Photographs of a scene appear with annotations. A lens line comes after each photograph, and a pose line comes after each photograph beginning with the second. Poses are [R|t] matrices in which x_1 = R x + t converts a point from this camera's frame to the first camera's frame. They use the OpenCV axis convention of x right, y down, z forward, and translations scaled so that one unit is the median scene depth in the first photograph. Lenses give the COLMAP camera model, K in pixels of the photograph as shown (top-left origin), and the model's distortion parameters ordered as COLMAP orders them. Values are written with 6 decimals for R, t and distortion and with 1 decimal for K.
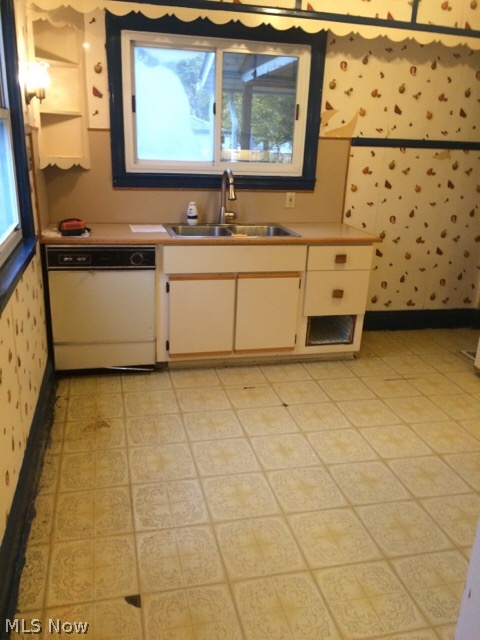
lens RADIAL K [[540.9, 0, 238.8], [0, 540.9, 320.2], [0, 0, 1]] dist [0.079838, -0.103330]
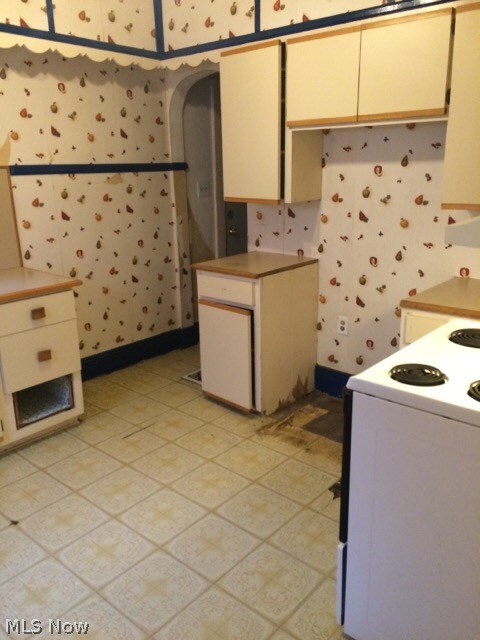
lens RADIAL K [[540.9, 0, 237.4], [0, 540.9, 320.1], [0, 0, 1]] dist [0.079838, -0.103330]
pose [[0.814317, -0.217723, 0.538037, -0.008467], [0.236511, 0.970999, 0.034969, -0.056182], [-0.530047, 0.098776, 0.842195, 0.145491]]
